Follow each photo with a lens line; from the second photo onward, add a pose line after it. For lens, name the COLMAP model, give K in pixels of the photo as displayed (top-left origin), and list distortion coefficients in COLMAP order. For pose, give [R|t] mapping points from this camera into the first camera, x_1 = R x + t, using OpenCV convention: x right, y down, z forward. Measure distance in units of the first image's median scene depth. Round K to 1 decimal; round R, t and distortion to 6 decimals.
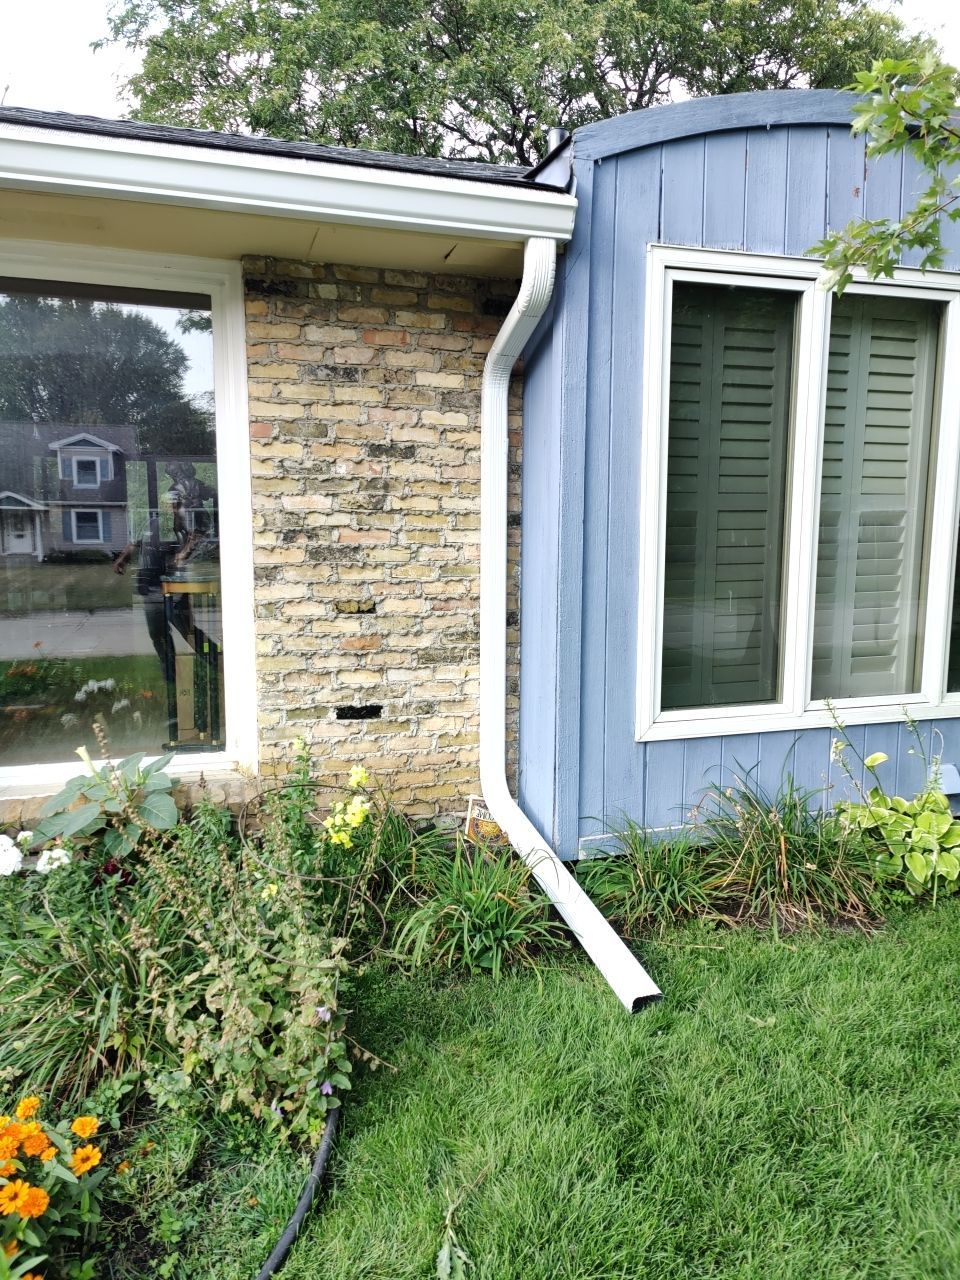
lens RADIAL K [[889.2, 0, 484.9], [0, 889.2, 633.4], [0, 0, 1]] dist [0.039864, -0.028373]
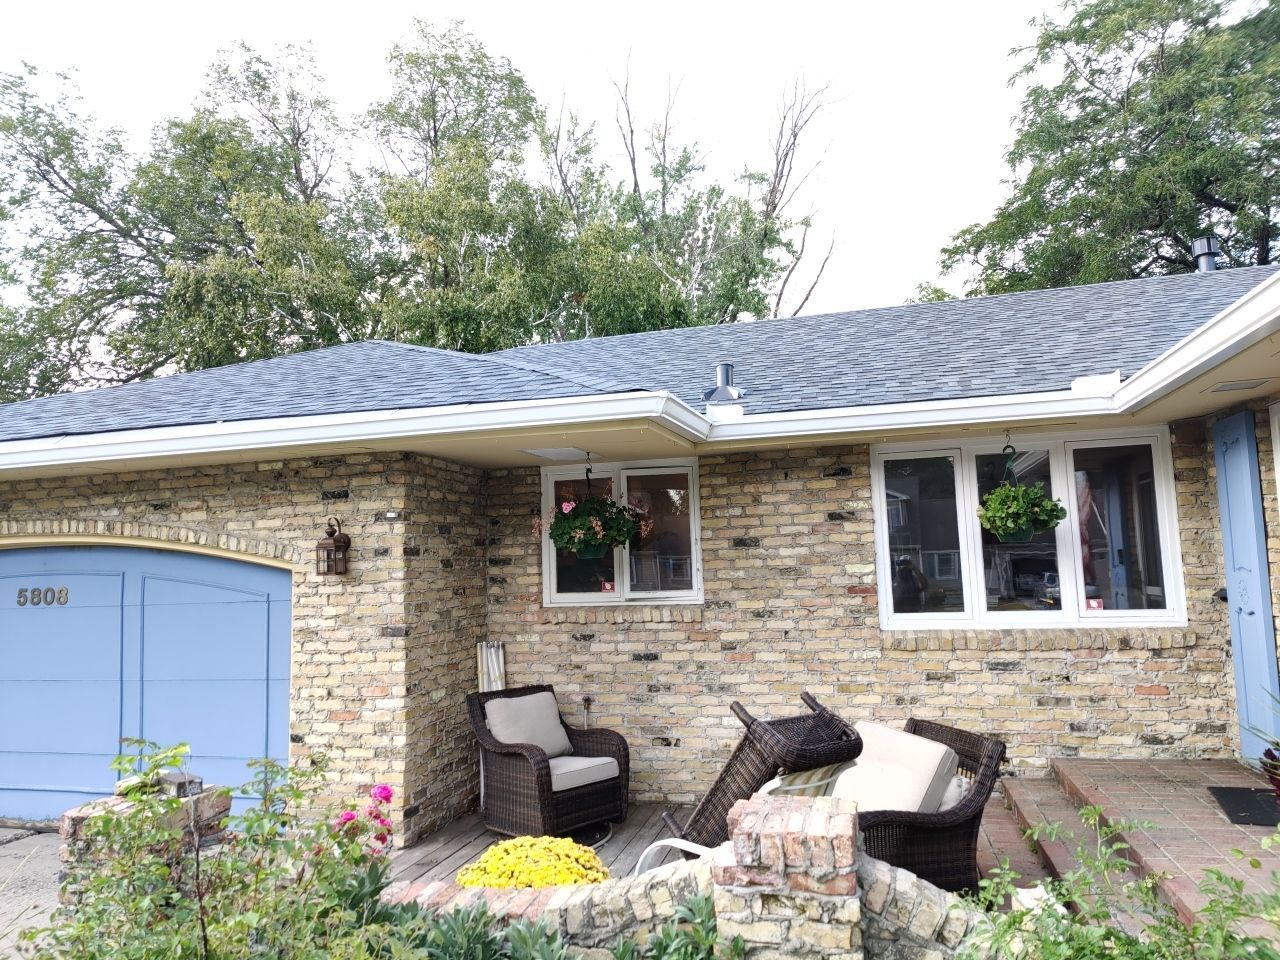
lens RADIAL K [[881.9, 0, 642.0], [0, 881.9, 487.6], [0, 0, 1]] dist [0.037088, -0.029744]
pose [[0.844647, -0.083626, -0.528752, -0.895841], [-0.031263, 0.978332, -0.204670, -0.010820], [0.534410, 0.189404, 0.823730, -0.287282]]
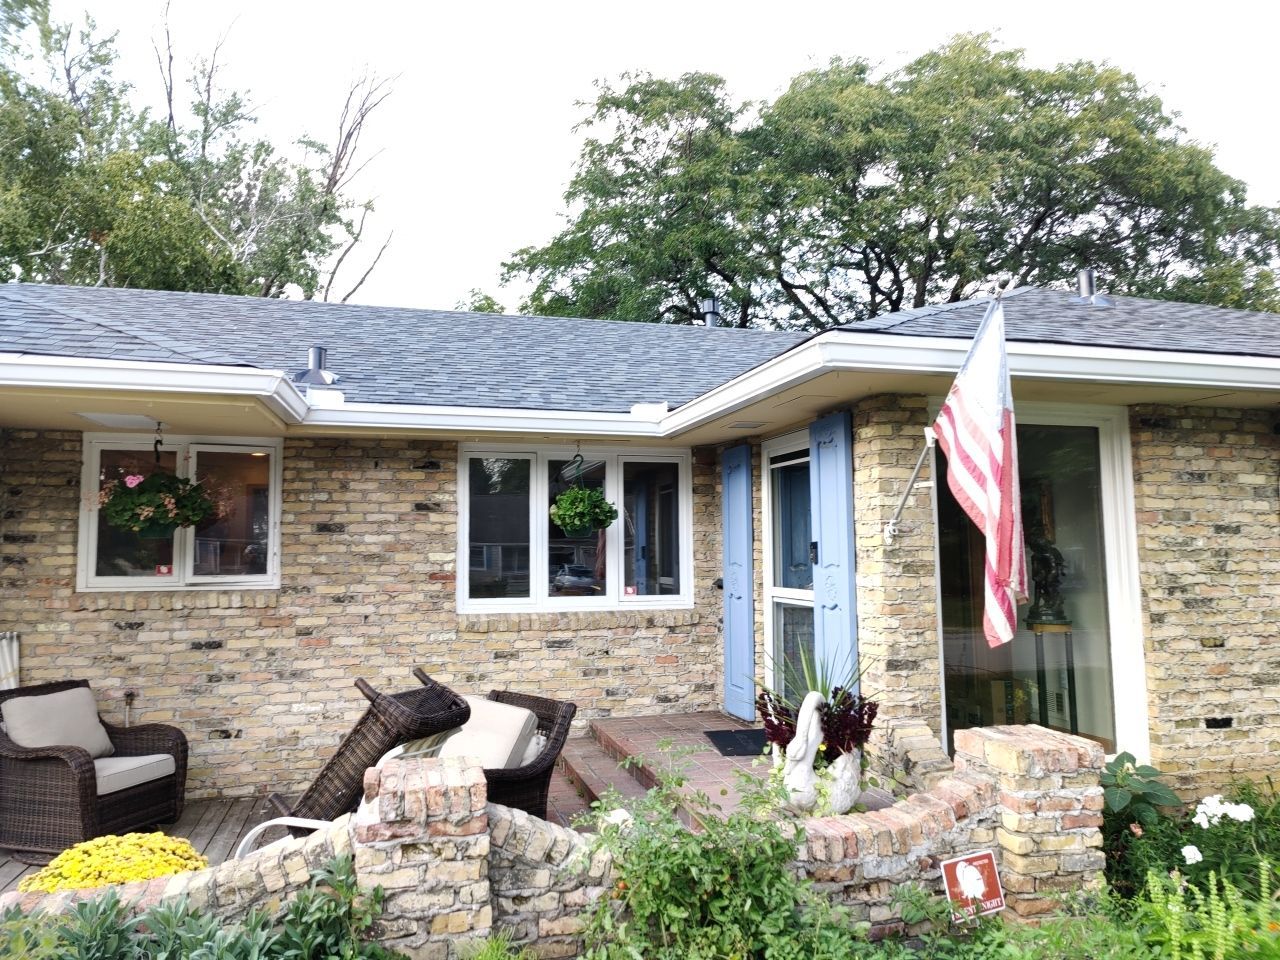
lens RADIAL K [[878.3, 0, 640.0], [0, 878.3, 480.0], [0, 0, 1]] dist [0.045342, -0.040751]
pose [[0.999183, -0.013526, -0.038071, -0.971456], [0.005247, 0.977757, -0.209674, 0.007711], [0.040060, 0.209303, 0.977030, -0.417832]]
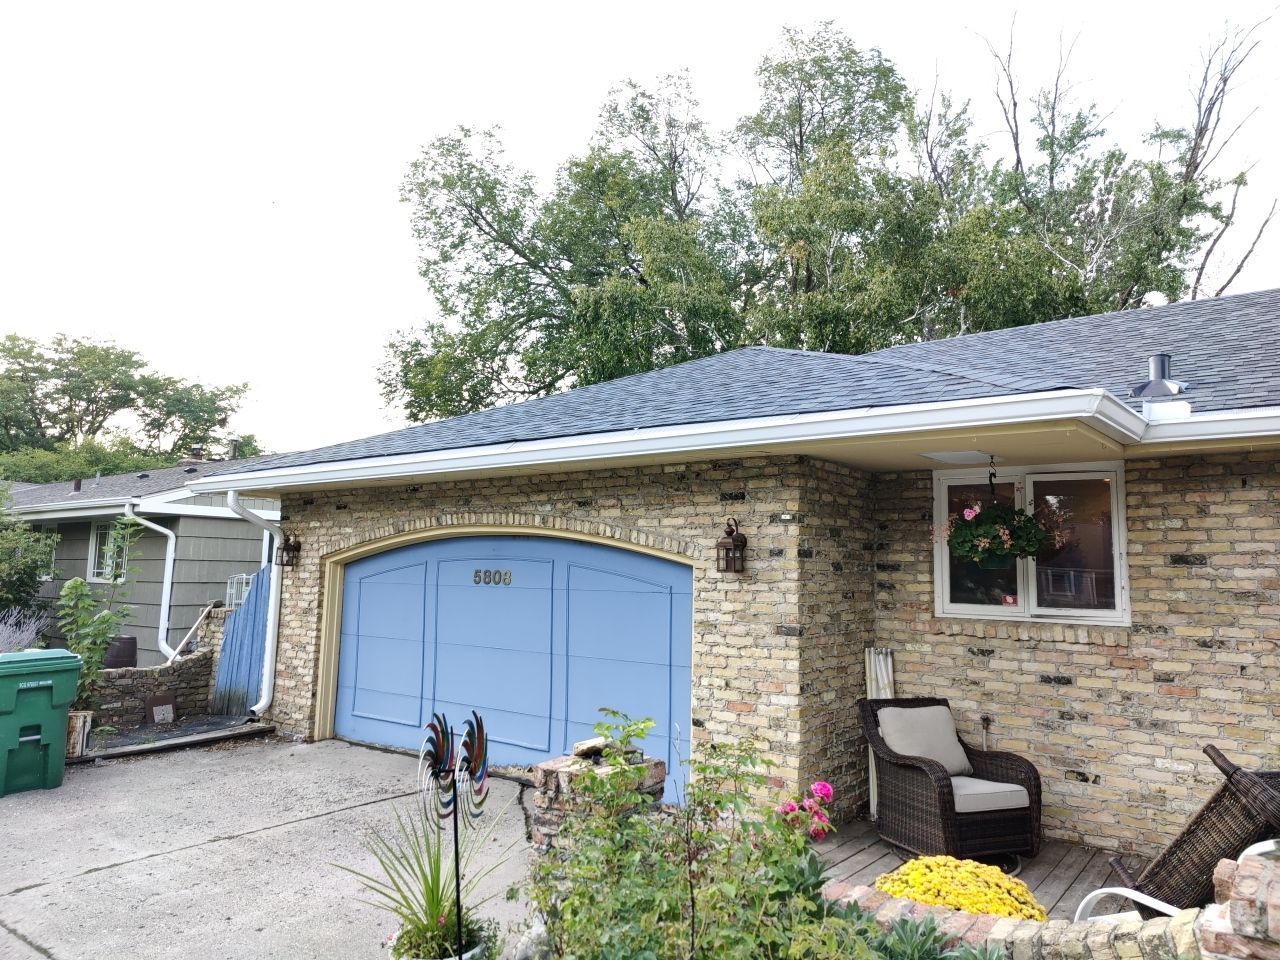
lens RADIAL K [[882.6, 0, 639.4], [0, 882.6, 484.3], [0, 0, 1]] dist [0.055441, -0.052262]
pose [[0.577196, -0.077370, -0.812932, -0.940508], [-0.121227, 0.976352, -0.178997, -0.006735], [0.807557, 0.201866, 0.554168, -0.348358]]
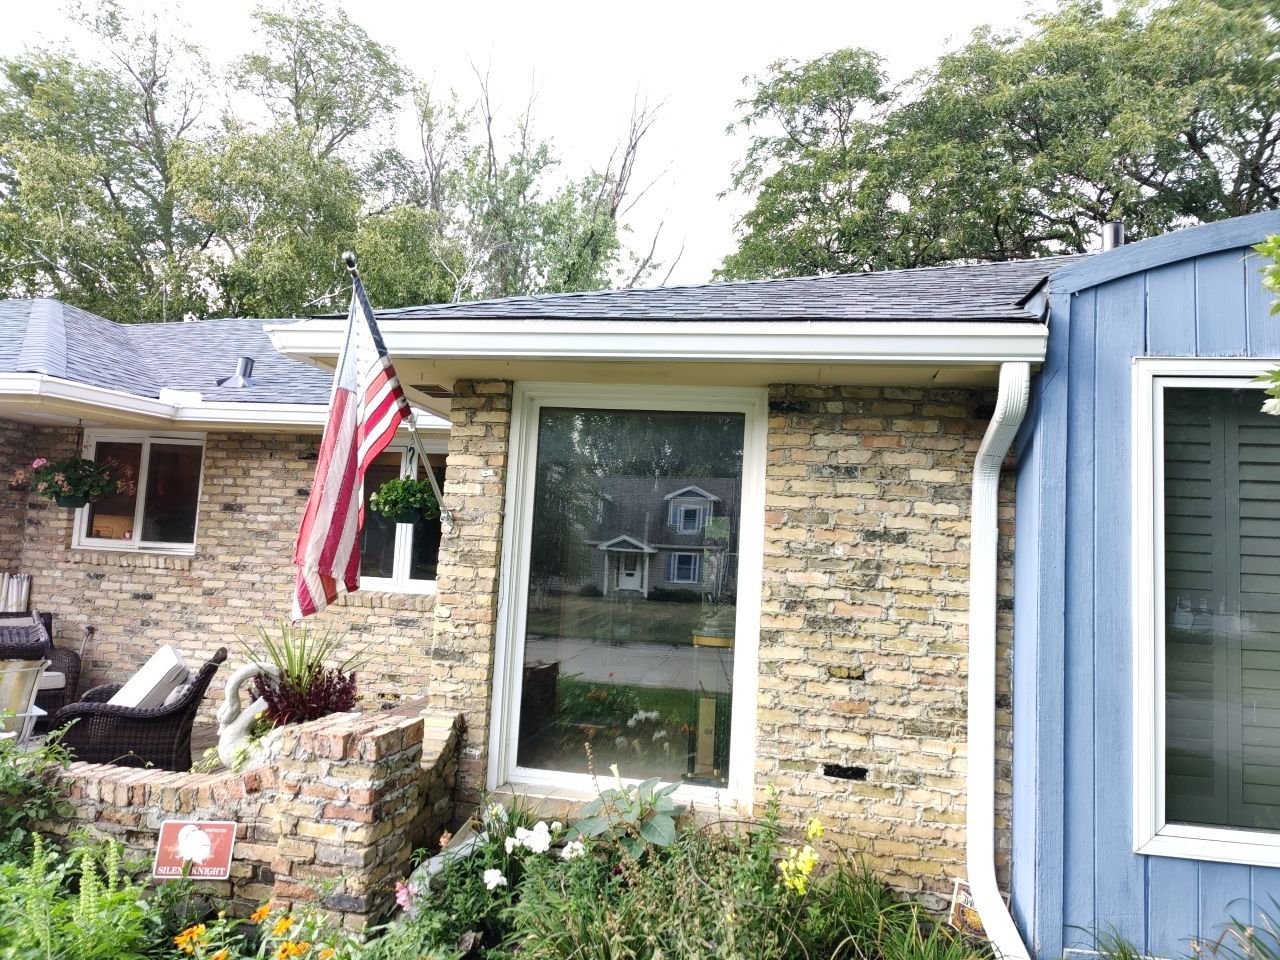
lens RADIAL K [[882.0, 0, 636.7], [0, 882.0, 476.5], [0, 0, 1]] dist [0.045603, -0.036327]
pose [[0.887716, 0.002484, -0.460385, 0.133877], [-0.107169, 0.973631, -0.201390, -0.017652], [0.447745, 0.228116, 0.864573, -0.136314]]
